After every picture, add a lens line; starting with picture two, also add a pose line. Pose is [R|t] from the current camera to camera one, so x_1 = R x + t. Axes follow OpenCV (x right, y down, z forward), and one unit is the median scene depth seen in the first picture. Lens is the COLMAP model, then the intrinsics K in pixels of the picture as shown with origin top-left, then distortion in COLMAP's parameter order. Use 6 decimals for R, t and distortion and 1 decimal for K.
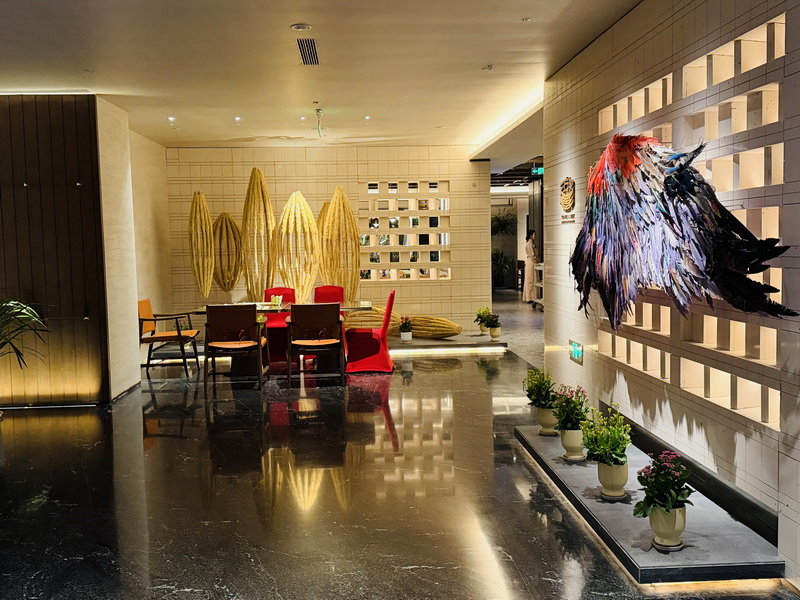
lens RADIAL K [[857.3, 0, 399.9], [0, 857.3, 301.0], [0, 0, 1]] dist [0.003628, 0.000000]
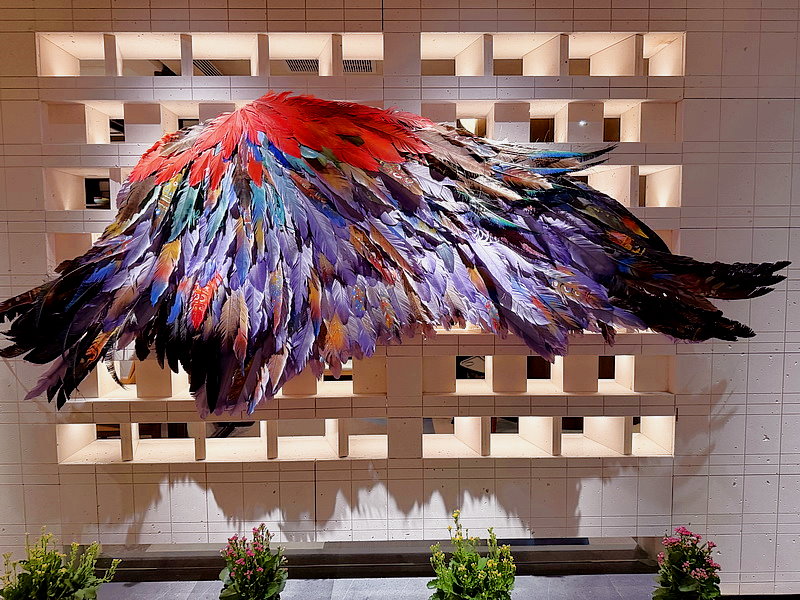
lens RADIAL K [[583.8, 0, 400.2], [0, 583.8, 299.8], [0, 0, 1]] dist [0.049222, -0.057394]
pose [[0.009961, -0.055662, 0.998400, -0.183931], [0.067795, 0.996190, 0.054862, -0.069217], [-0.997650, 0.067140, 0.013697, 1.007880]]
